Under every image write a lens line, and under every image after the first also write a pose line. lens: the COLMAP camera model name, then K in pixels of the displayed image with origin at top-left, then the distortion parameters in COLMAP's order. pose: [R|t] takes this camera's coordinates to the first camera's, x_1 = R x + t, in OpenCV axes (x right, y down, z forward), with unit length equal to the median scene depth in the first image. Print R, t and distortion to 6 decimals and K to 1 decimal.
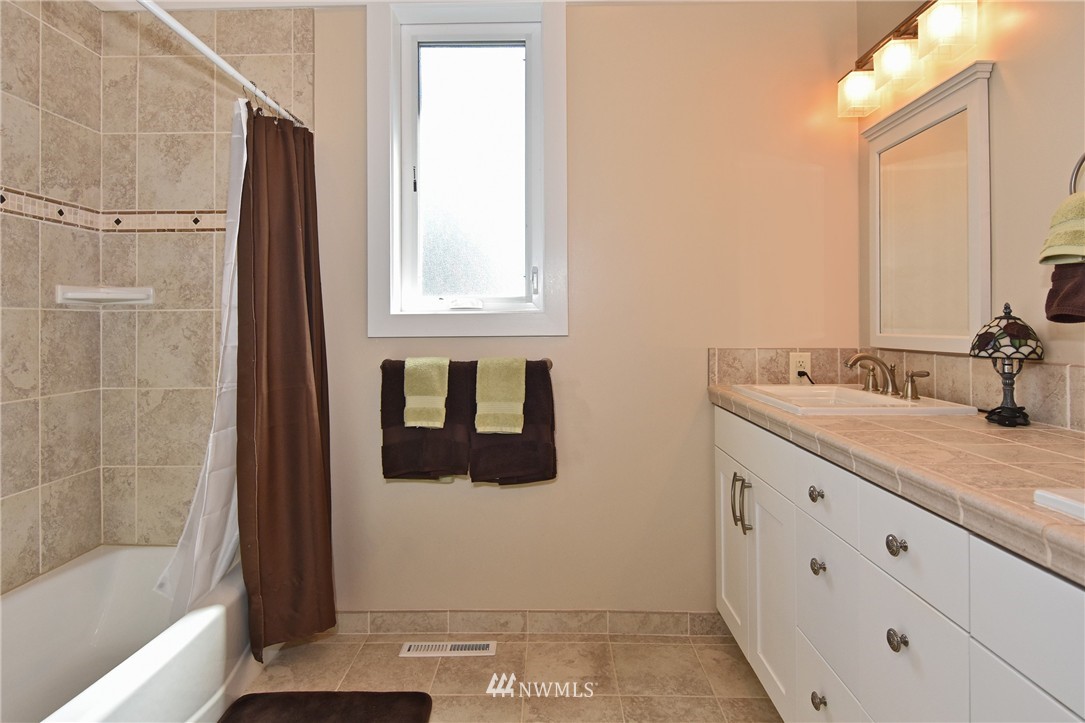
lens RADIAL K [[576.7, 0, 537.1], [0, 576.7, 317.7], [0, 0, 1]] dist [-0.000202, -0.009712]
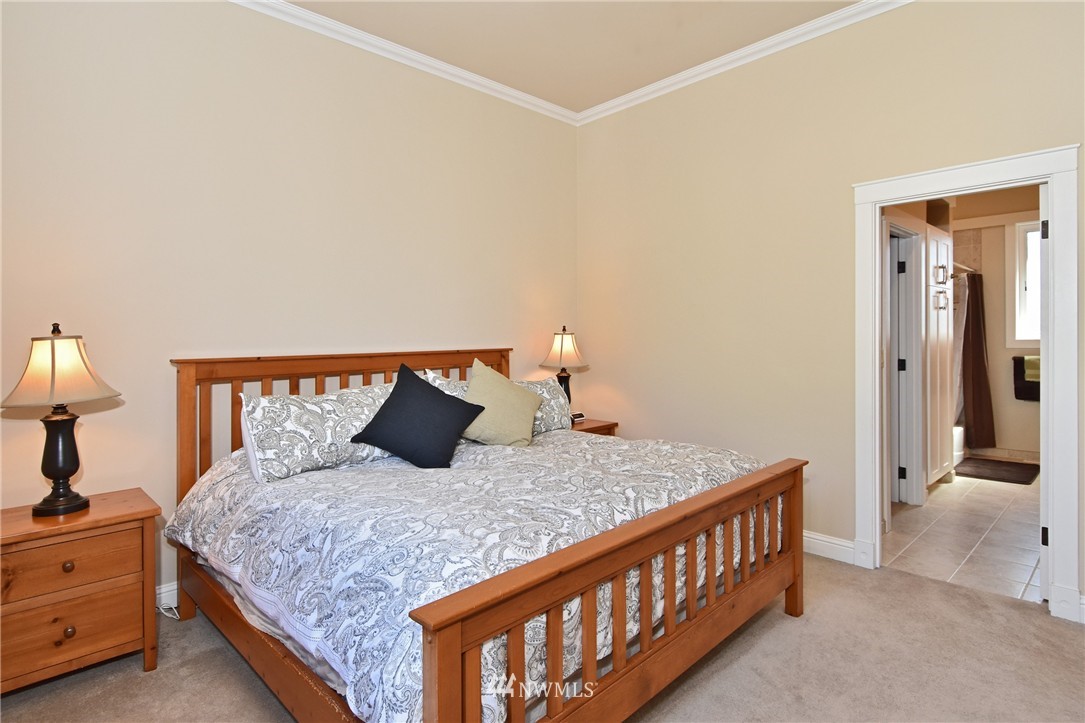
lens RADIAL K [[576.7, 0, 545.7], [0, 576.7, 354.0], [0, 0, 1]] dist [-0.000202, -0.009712]
pose [[0.716944, 0.007292, -0.697092, 0.038532], [0.007937, 0.999795, 0.018621, -0.006752], [0.697085, -0.018883, 0.716740, -2.540301]]
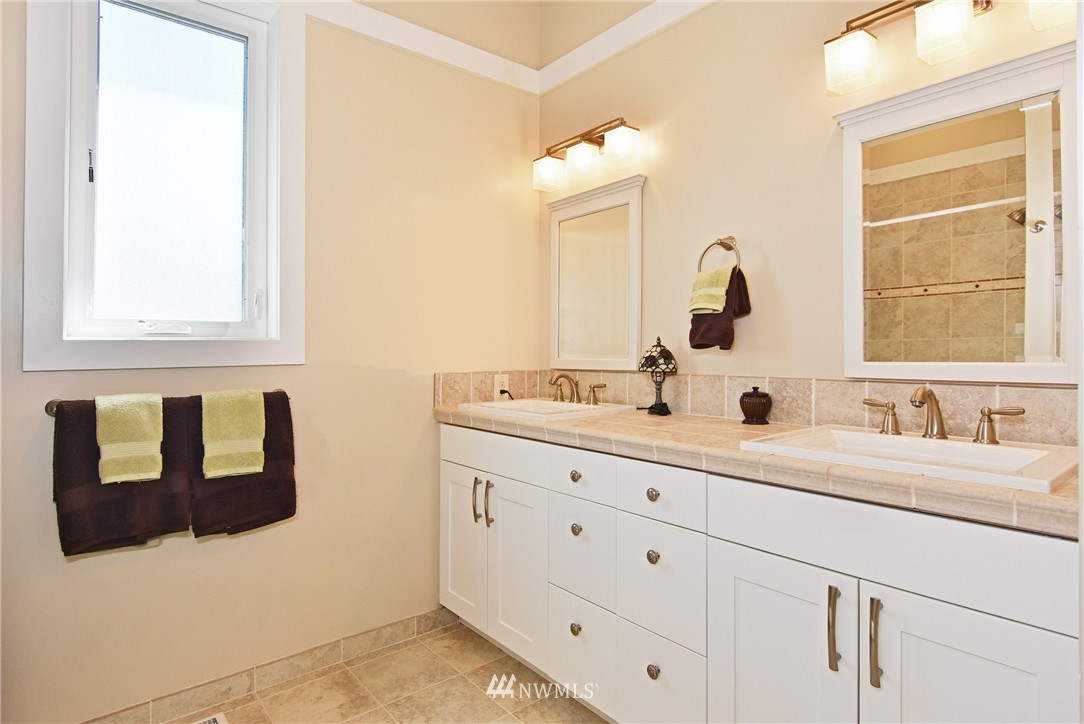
lens RADIAL K [[576.2, 0, 546.2], [0, 576.2, 352.7], [0, 0, 1]] dist [-0.000202, -0.009712]
pose [[0.753601, -0.004655, 0.657316, -0.284519], [-0.001027, 0.999965, 0.008259, 0.003551], [-0.657332, -0.006899, 0.753570, 0.017829]]
